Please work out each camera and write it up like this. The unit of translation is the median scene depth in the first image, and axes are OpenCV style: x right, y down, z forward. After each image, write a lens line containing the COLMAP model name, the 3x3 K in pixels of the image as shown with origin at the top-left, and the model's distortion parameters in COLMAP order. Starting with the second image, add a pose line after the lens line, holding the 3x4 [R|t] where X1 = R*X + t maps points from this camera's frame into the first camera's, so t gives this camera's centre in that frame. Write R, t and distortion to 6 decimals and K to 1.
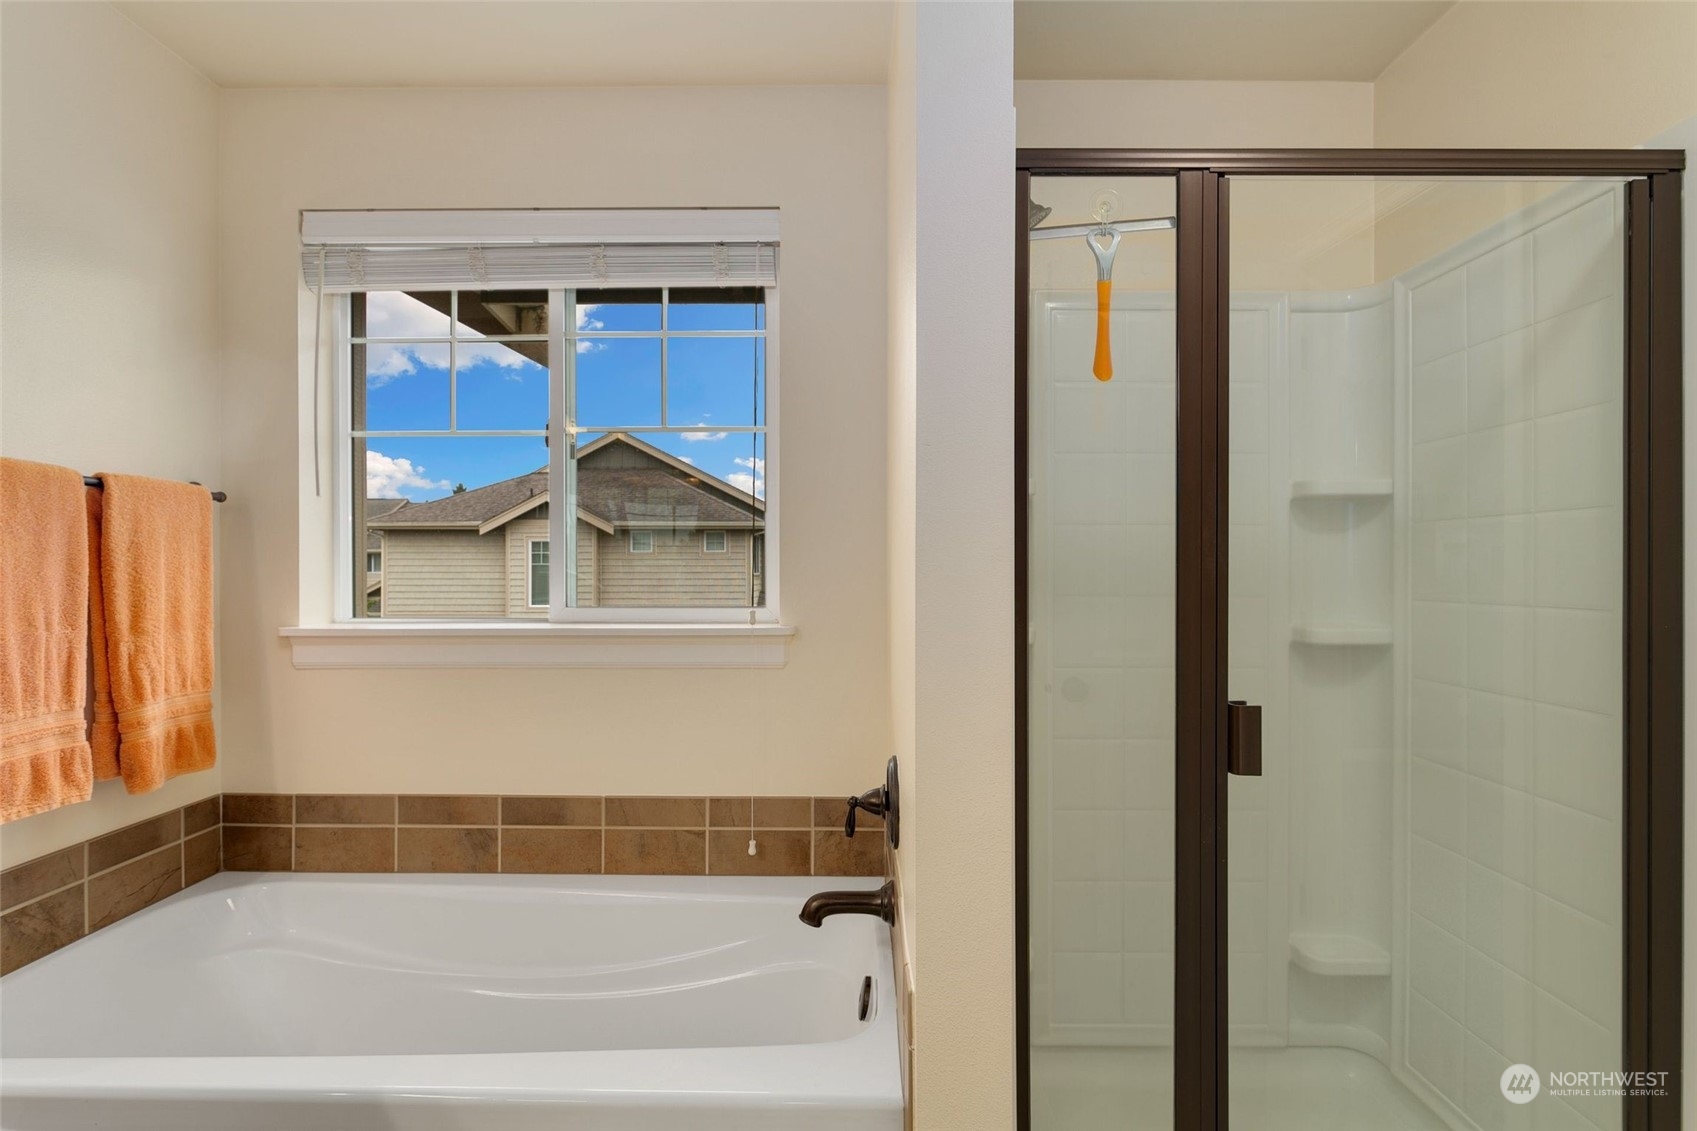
lens RADIAL K [[873.9, 0, 848.4], [0, 873.9, 568.8], [0, 0, 1]] dist [0.002033, 0.001997]
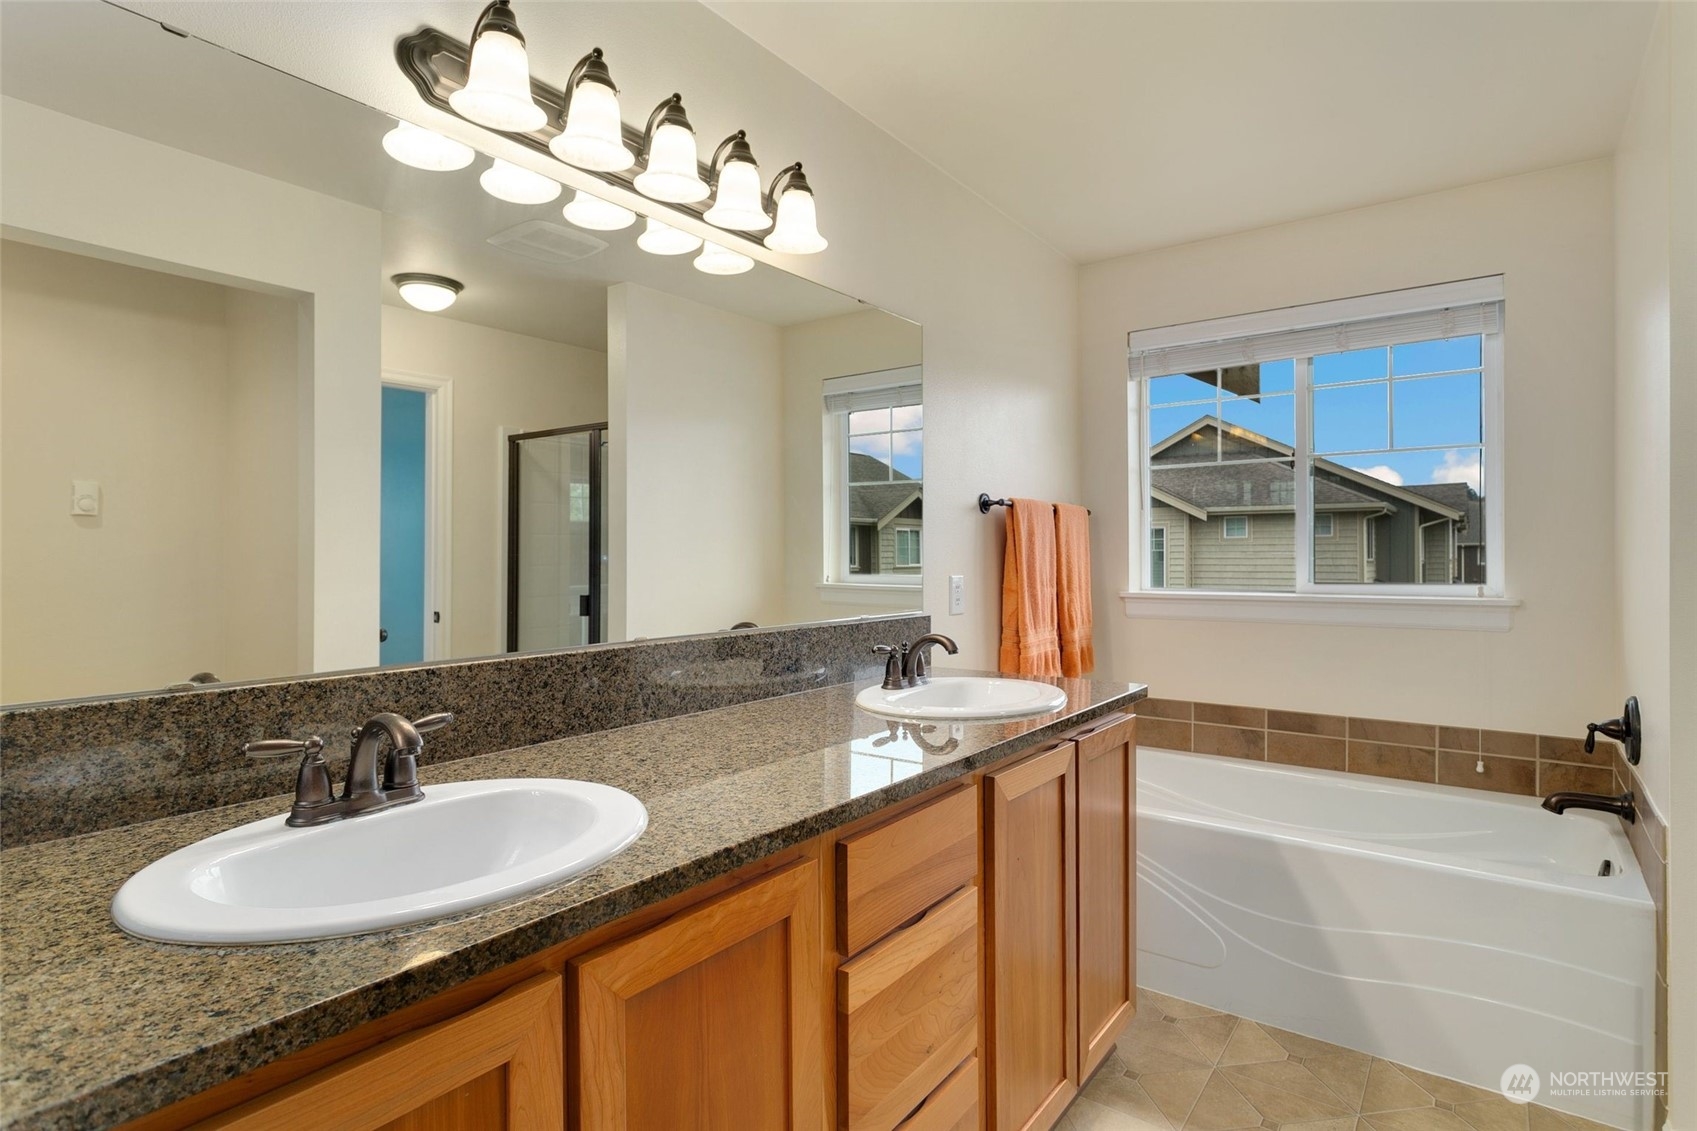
lens RADIAL K [[873.9, 0, 847.2], [0, 873.9, 558.1], [0, 0, 1]] dist [0.002033, 0.001997]
pose [[0.807442, -0.000432, -0.589947, -0.099545], [0.002699, 0.999992, 0.002963, -0.001216], [0.589941, -0.003985, 0.807437, -0.610303]]
